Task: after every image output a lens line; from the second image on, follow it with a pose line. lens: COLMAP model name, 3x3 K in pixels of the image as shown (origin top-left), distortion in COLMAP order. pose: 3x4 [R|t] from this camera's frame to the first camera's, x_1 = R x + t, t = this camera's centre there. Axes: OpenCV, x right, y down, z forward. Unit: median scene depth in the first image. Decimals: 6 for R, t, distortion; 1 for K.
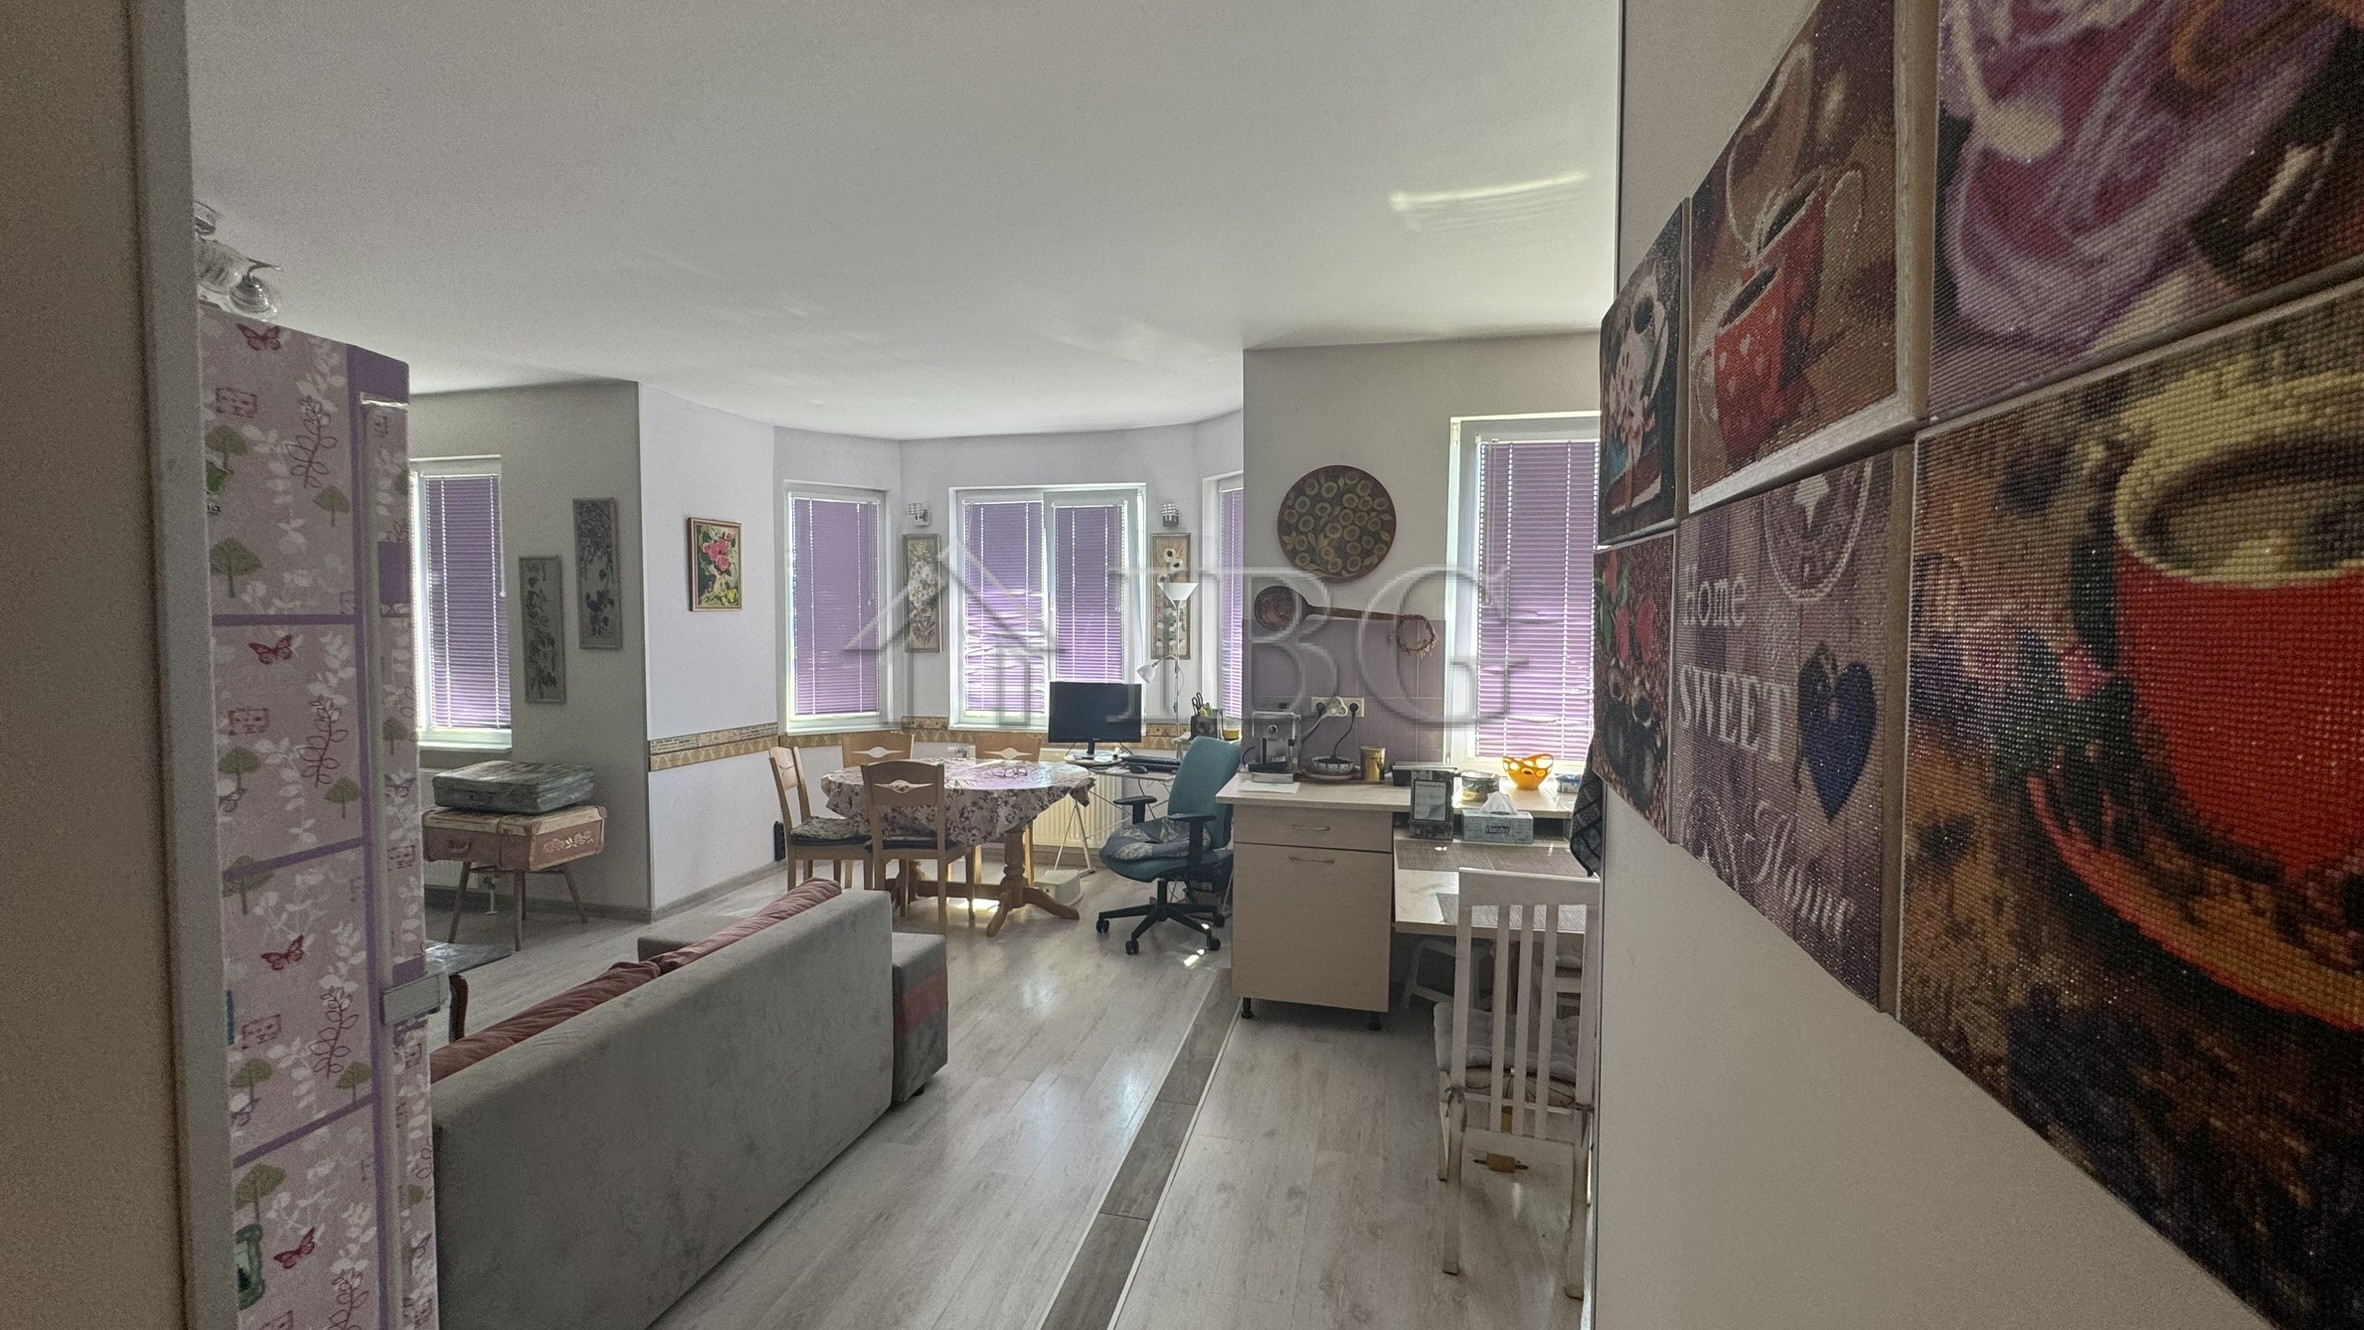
lens RADIAL K [[949.7, 0, 1183.6], [0, 949.7, 665.1], [0, 0, 1]] dist [-0.003550, 0.000331]
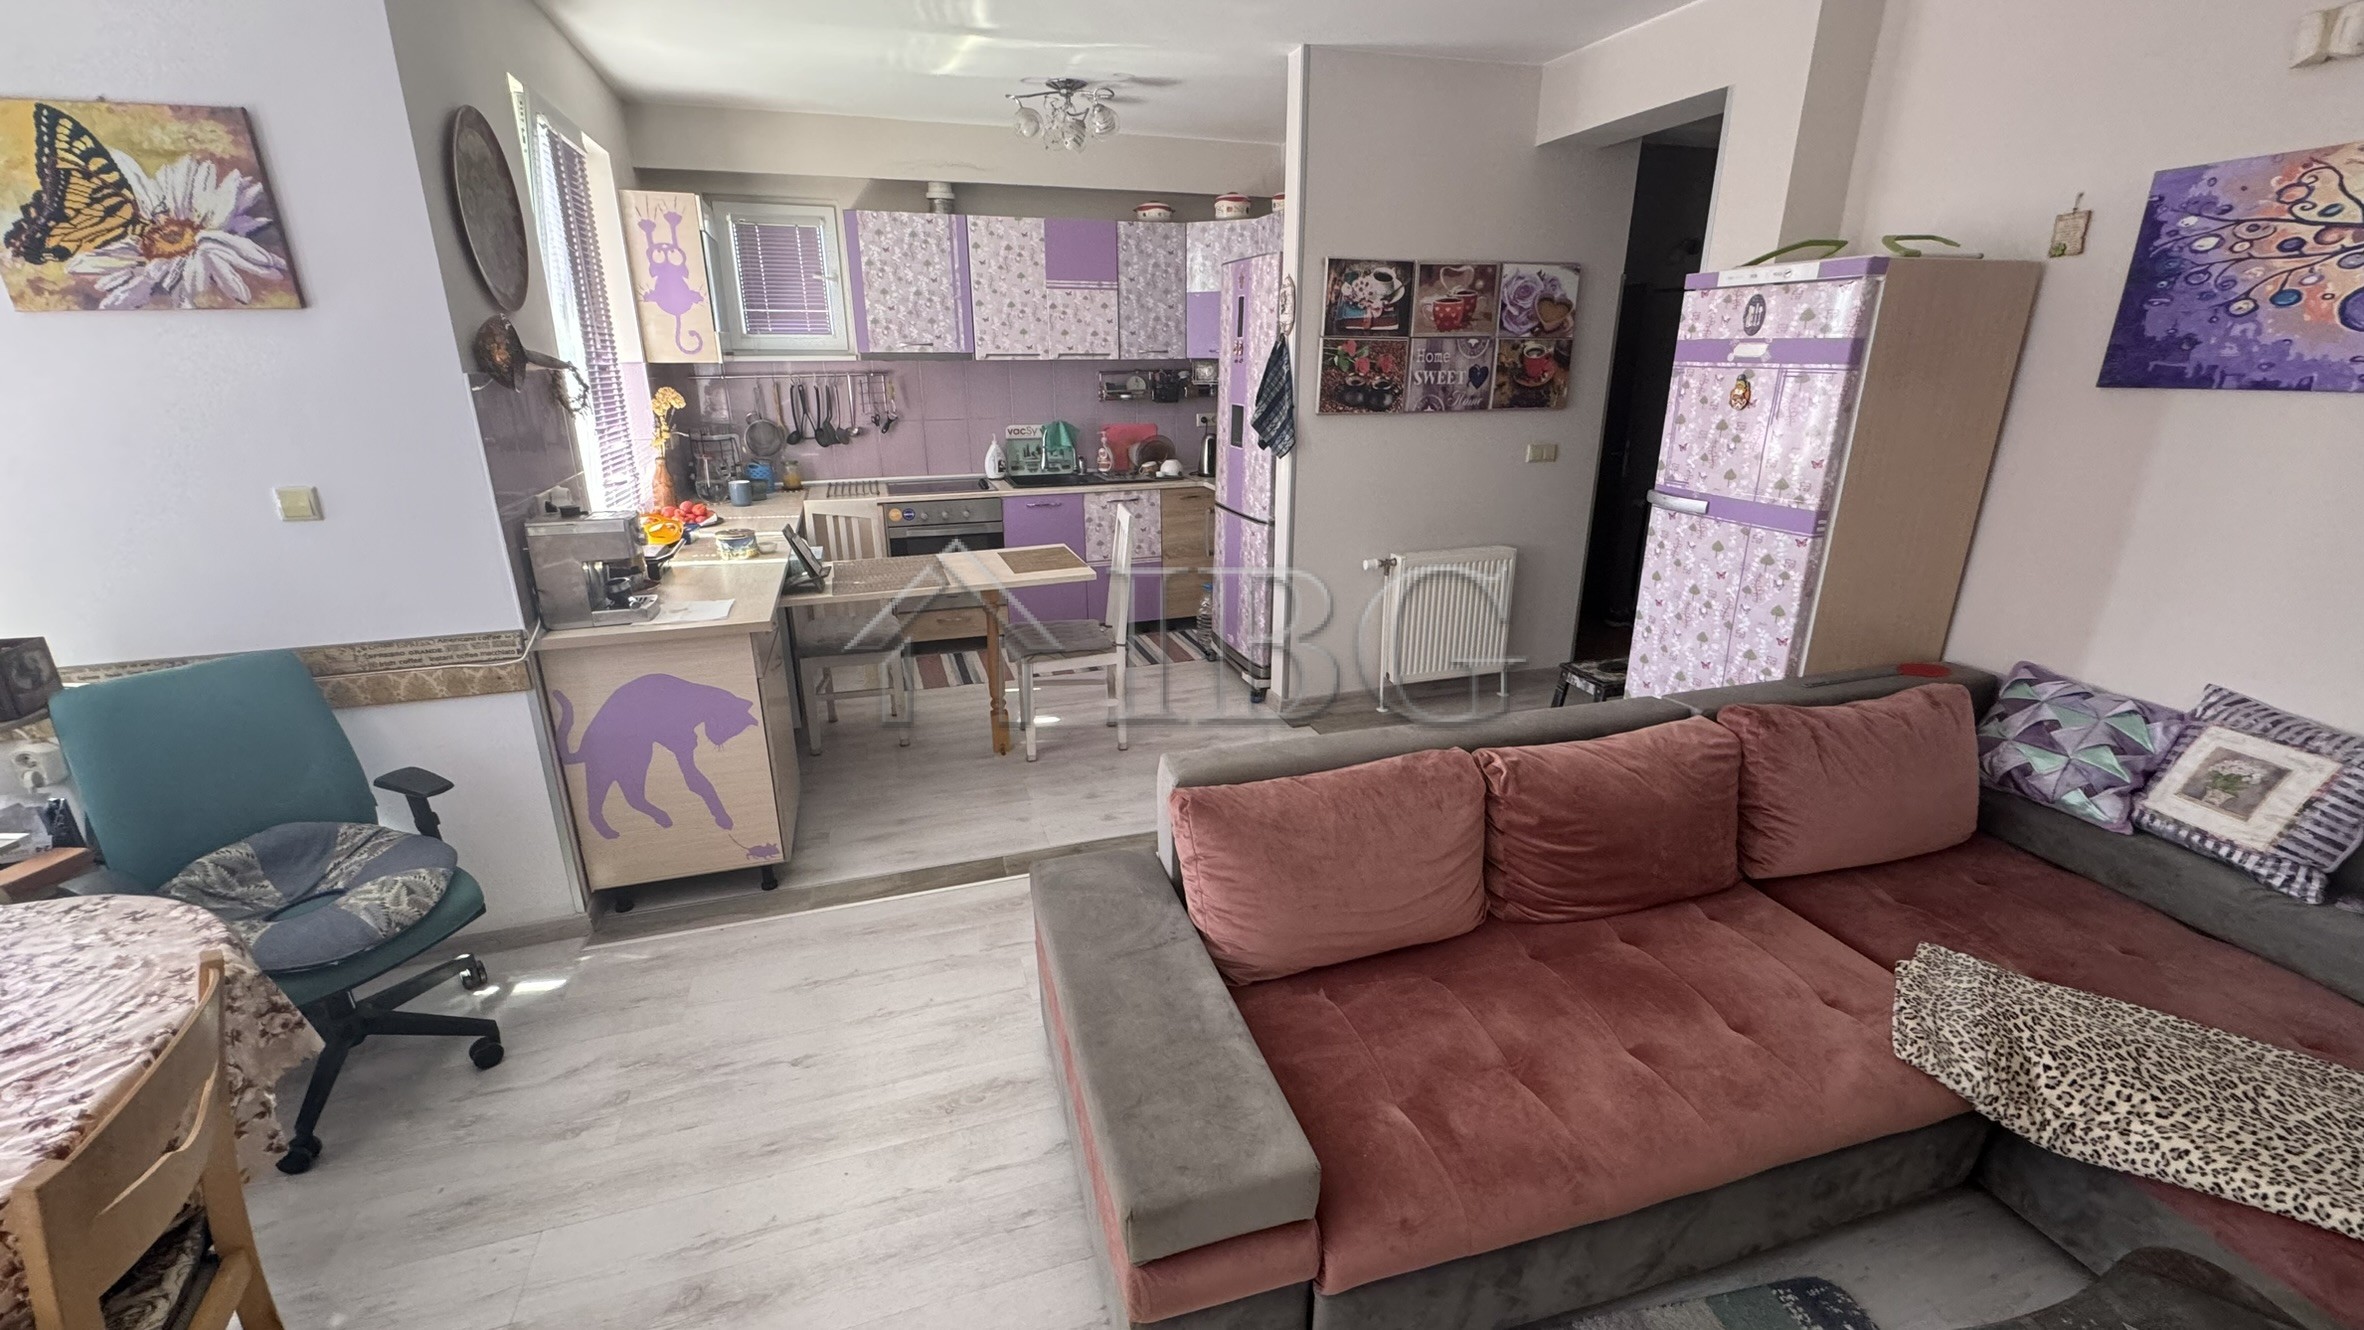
lens RADIAL K [[949.7, 0, 1187.5], [0, 949.7, 660.3], [0, 0, 1]] dist [-0.003550, 0.000331]
pose [[-0.513756, -0.269918, 0.814371, -0.765242], [0.041941, 0.940184, 0.338077, -0.071510], [-0.856911, 0.207845, -0.471704, 1.104482]]
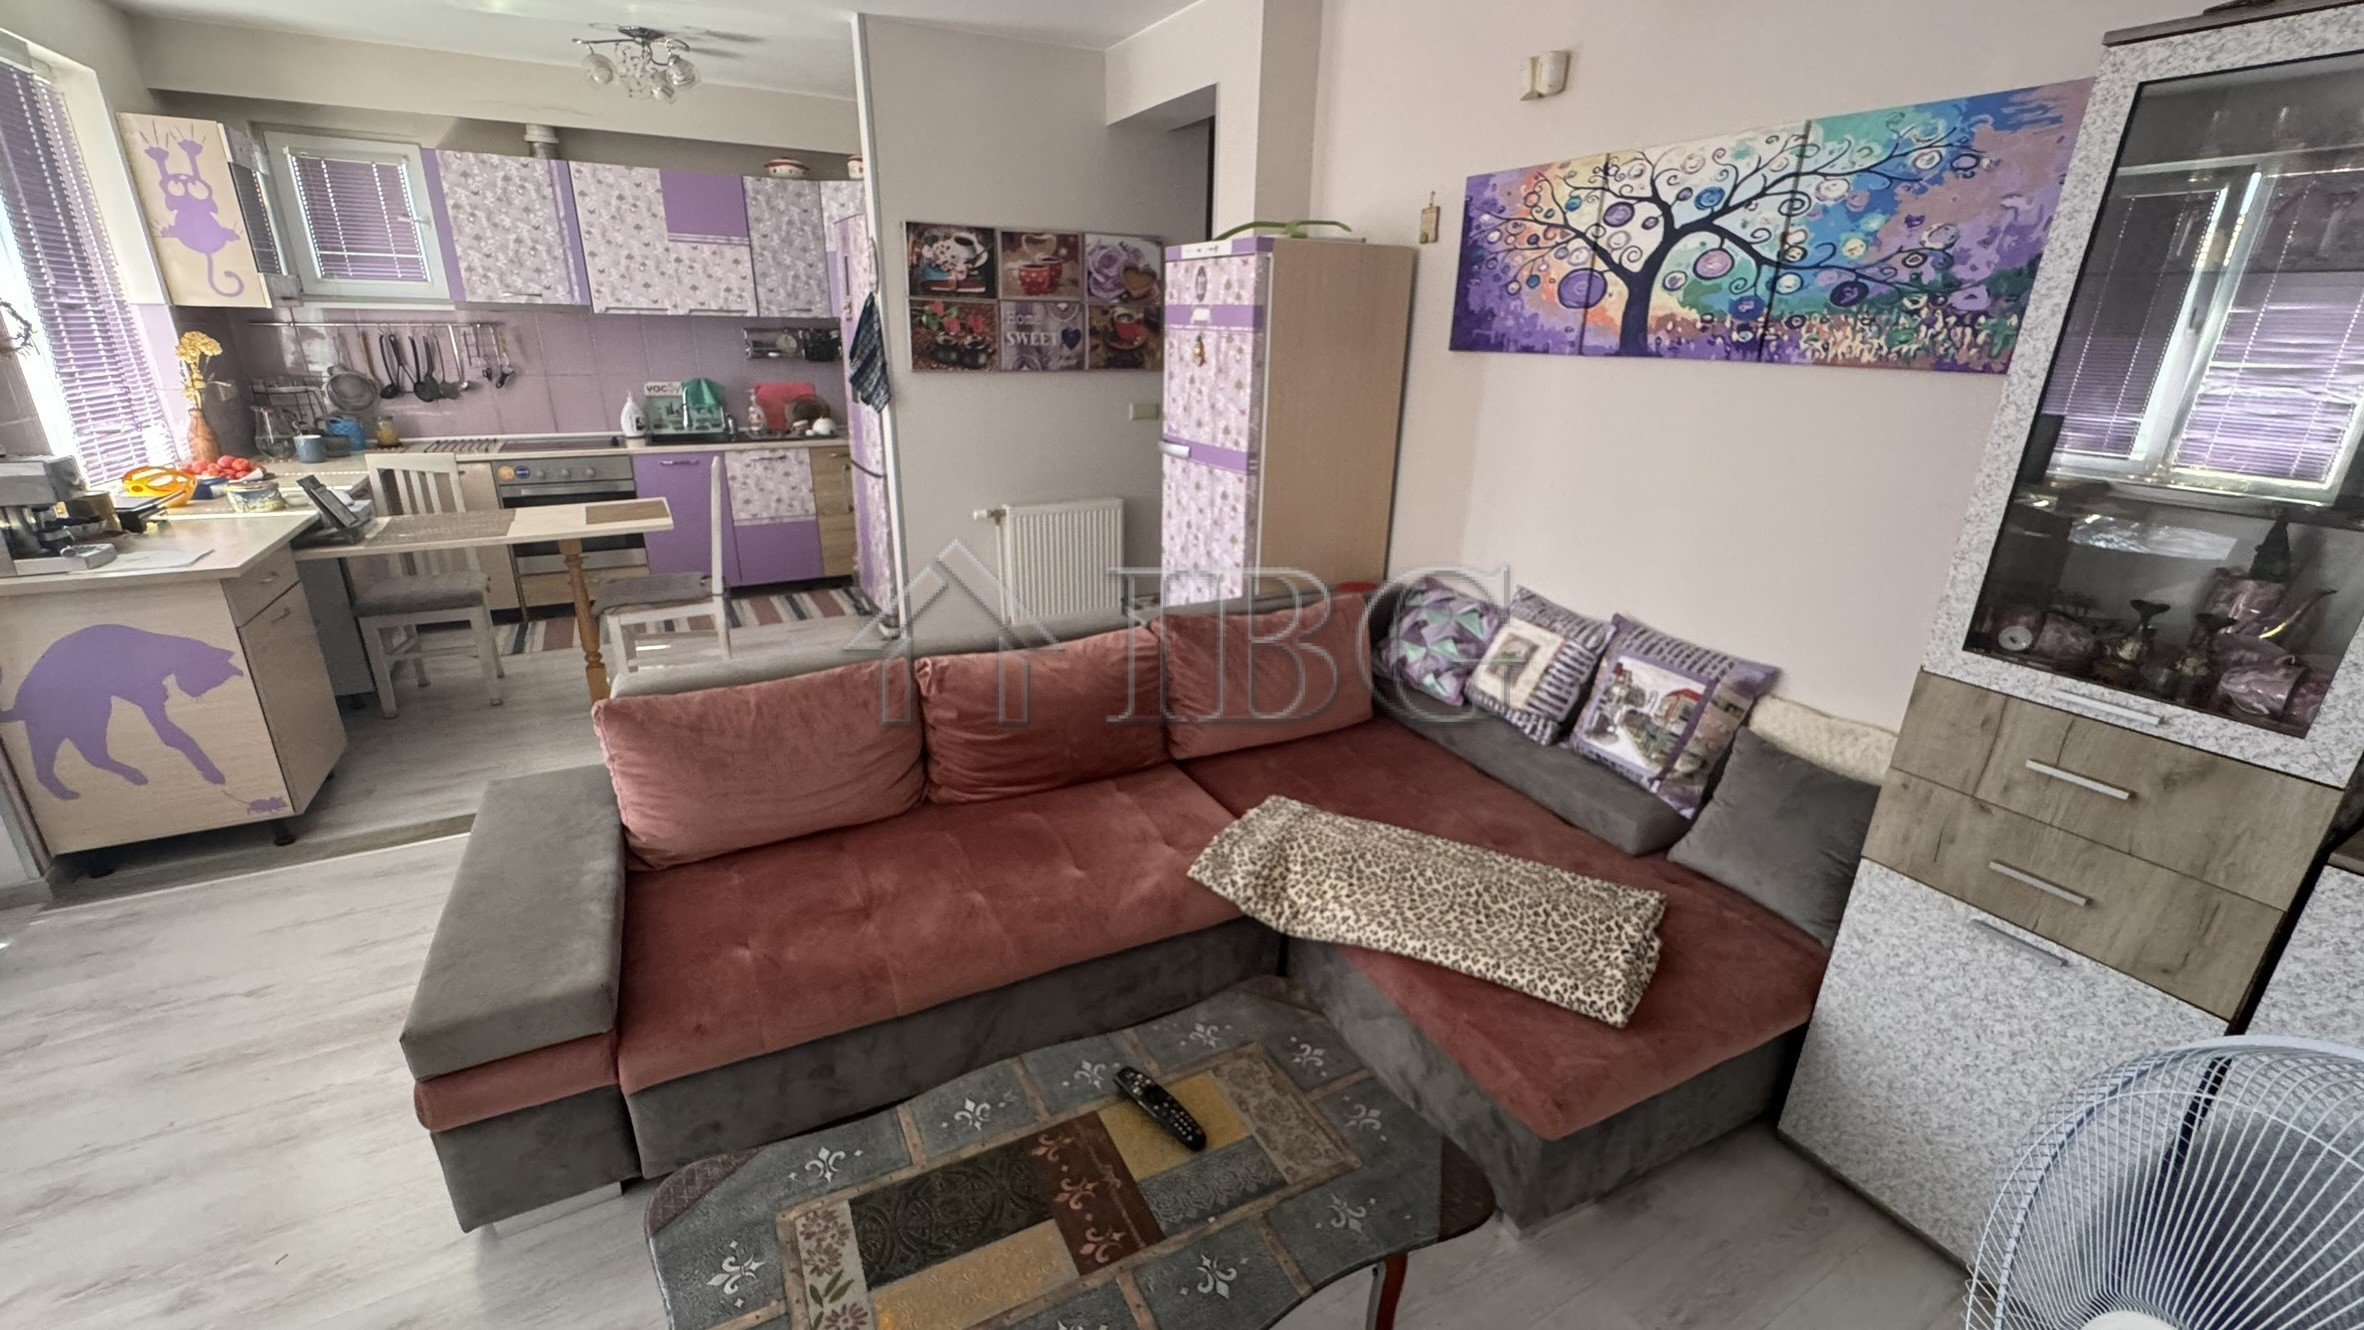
lens RADIAL K [[949.7, 0, 1184.9], [0, 949.7, 662.2], [0, 0, 1]] dist [-0.003550, 0.000331]
pose [[-0.667353, -0.269550, 0.694250, -1.003043], [0.011323, 0.928422, 0.371355, -0.057640], [-0.744656, 0.255686, -0.616533, 0.949632]]
